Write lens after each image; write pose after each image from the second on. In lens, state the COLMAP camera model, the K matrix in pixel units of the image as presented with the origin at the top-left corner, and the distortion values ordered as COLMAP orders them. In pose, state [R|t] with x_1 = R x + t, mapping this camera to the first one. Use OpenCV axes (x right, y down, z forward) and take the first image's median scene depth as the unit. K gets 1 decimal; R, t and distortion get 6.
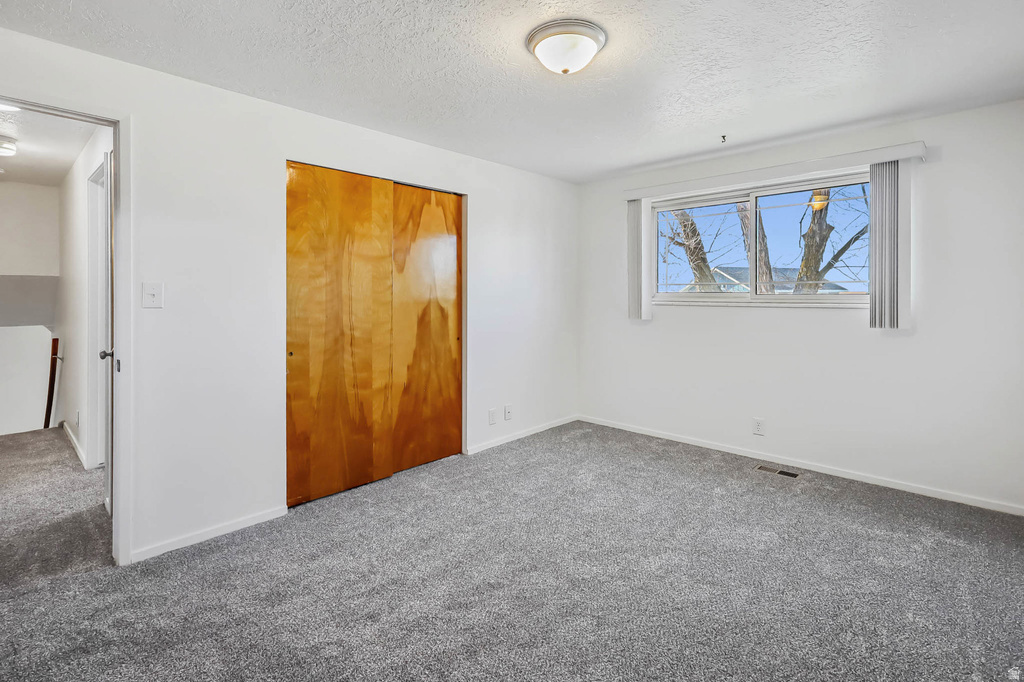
lens RADIAL K [[480.2, 0, 512.2], [0, 480.2, 295.7], [0, 0, 1]] dist [0.000004, 0.000064]
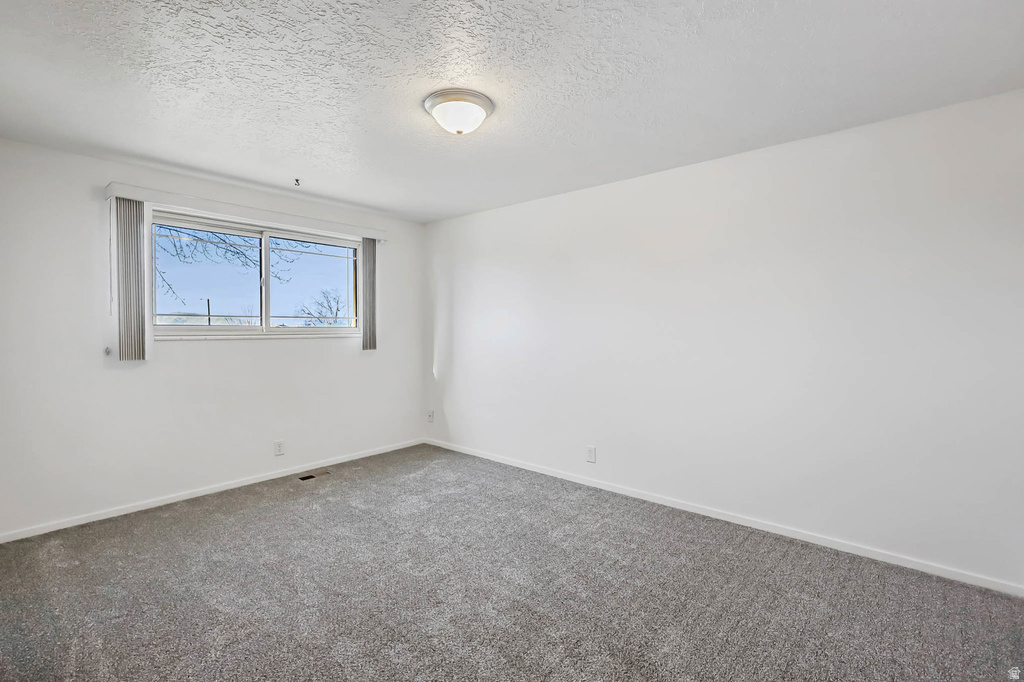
lens RADIAL K [[490.1, 0, 496.7], [0, 490.1, 346.4], [0, 0, 1]] dist [-0.000290, 0.000216]
pose [[-0.031799, -0.035380, 0.998868, -0.697188], [0.000241, 0.999373, 0.035405, 0.000726], [-0.999494, 0.001367, -0.031770, 0.605598]]
